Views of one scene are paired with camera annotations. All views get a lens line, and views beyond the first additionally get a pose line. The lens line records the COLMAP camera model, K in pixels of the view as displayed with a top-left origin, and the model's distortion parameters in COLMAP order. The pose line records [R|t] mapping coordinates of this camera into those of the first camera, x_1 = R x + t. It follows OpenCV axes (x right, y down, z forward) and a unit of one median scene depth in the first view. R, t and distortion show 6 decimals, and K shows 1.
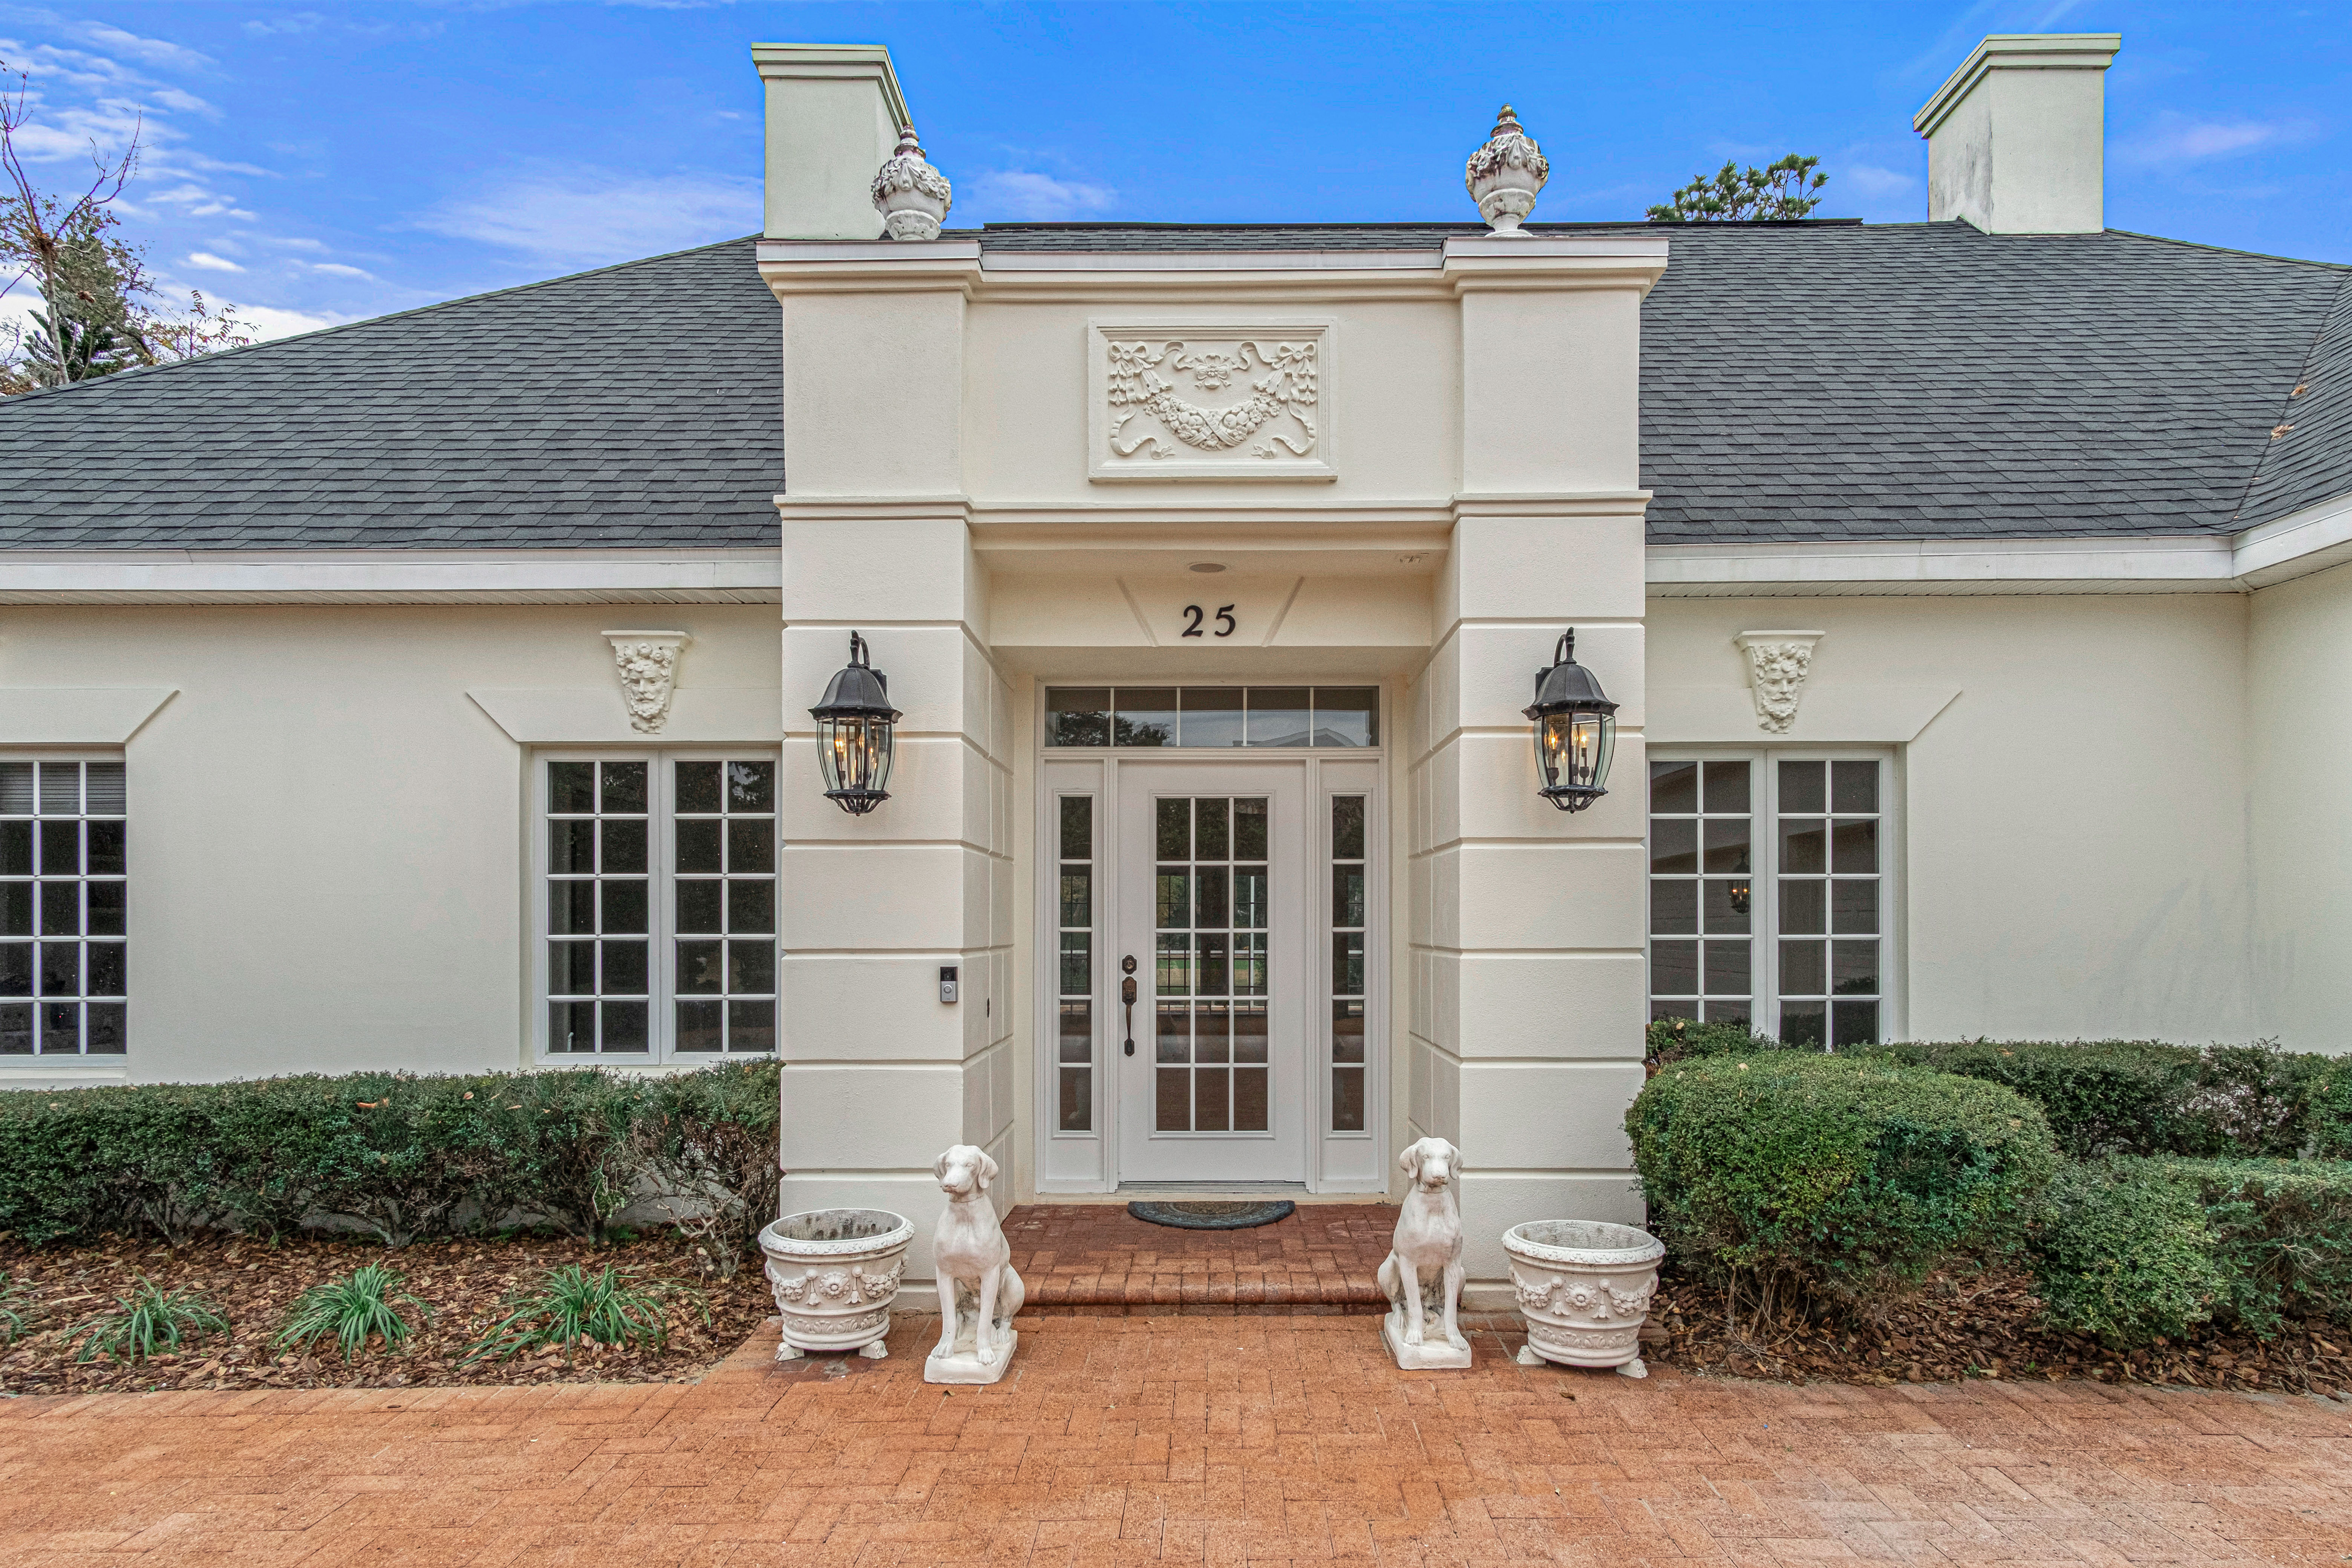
lens RADIAL K [[1304.7, 0, 1193.1], [0, 1304.7, 920.0], [0, 0, 1]] dist [0.006524, 0.001163]
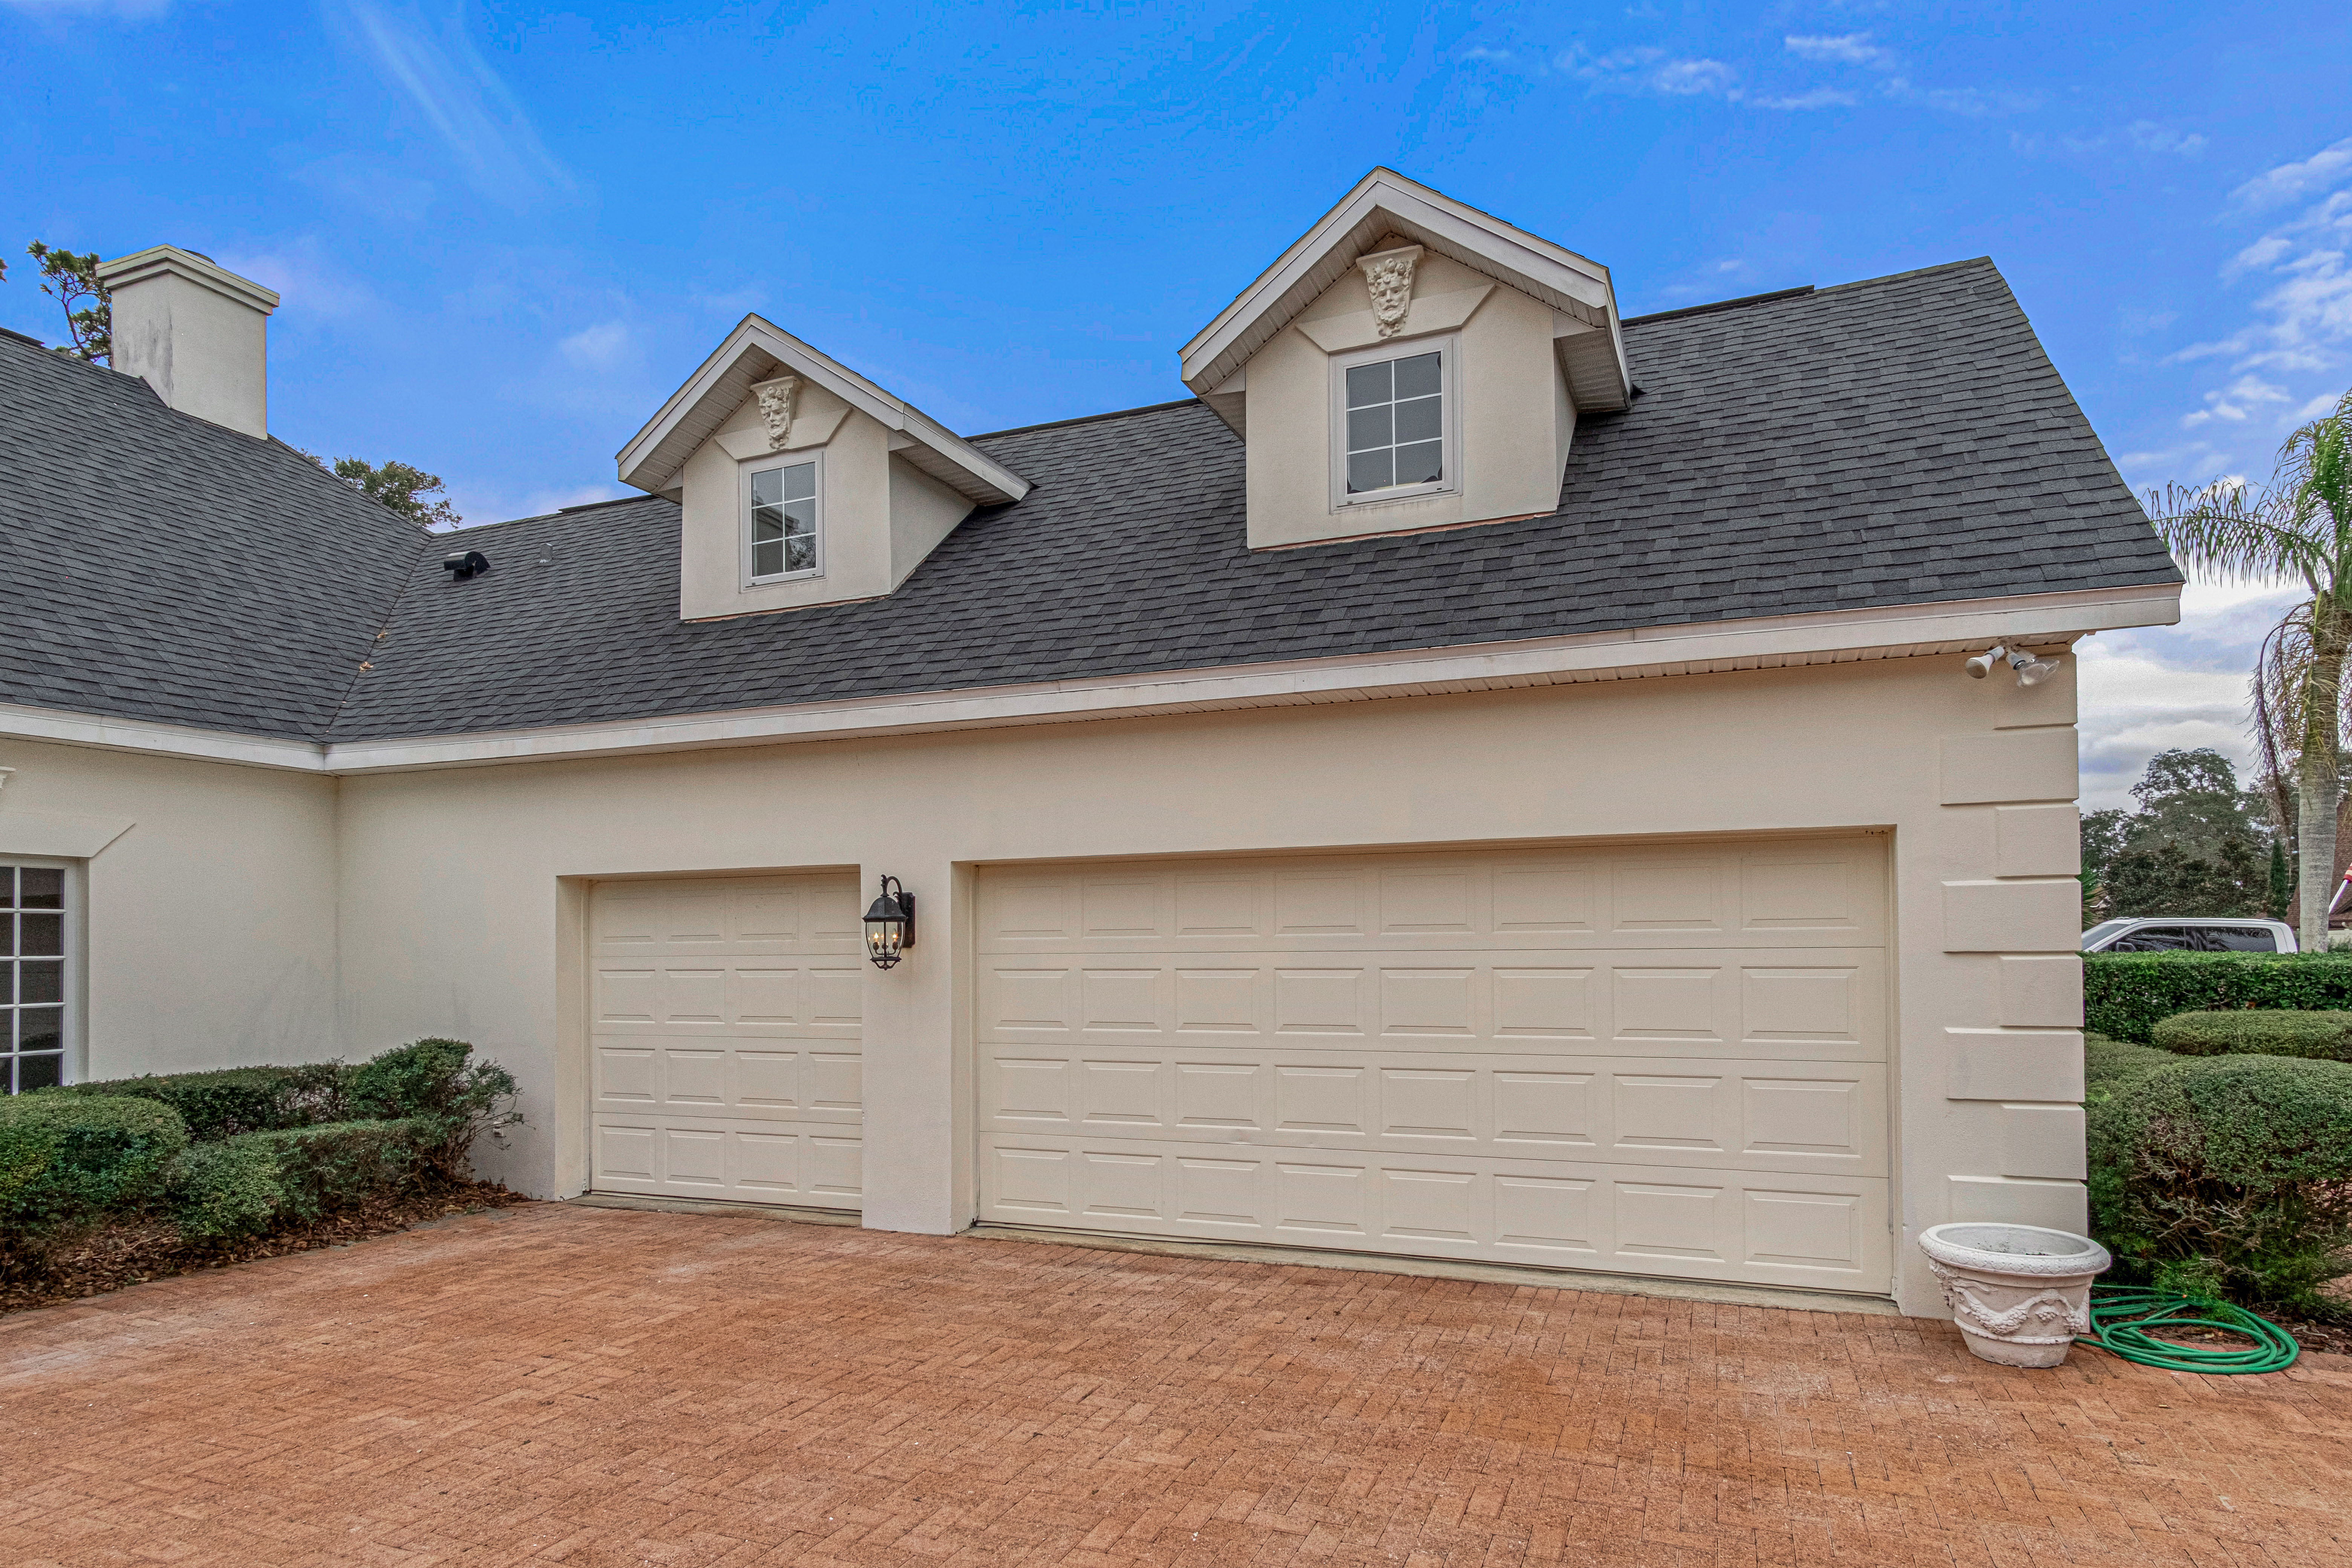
lens RADIAL K [[1304.7, 0, 1193.1], [0, 1304.7, 920.0], [0, 0, 1]] dist [0.006524, 0.001163]
pose [[0.362835, 0.015808, 0.931719, -0.360621], [0.006902, 0.999783, -0.019651, -0.047007], [-0.931828, 0.013561, 0.362647, -0.662526]]
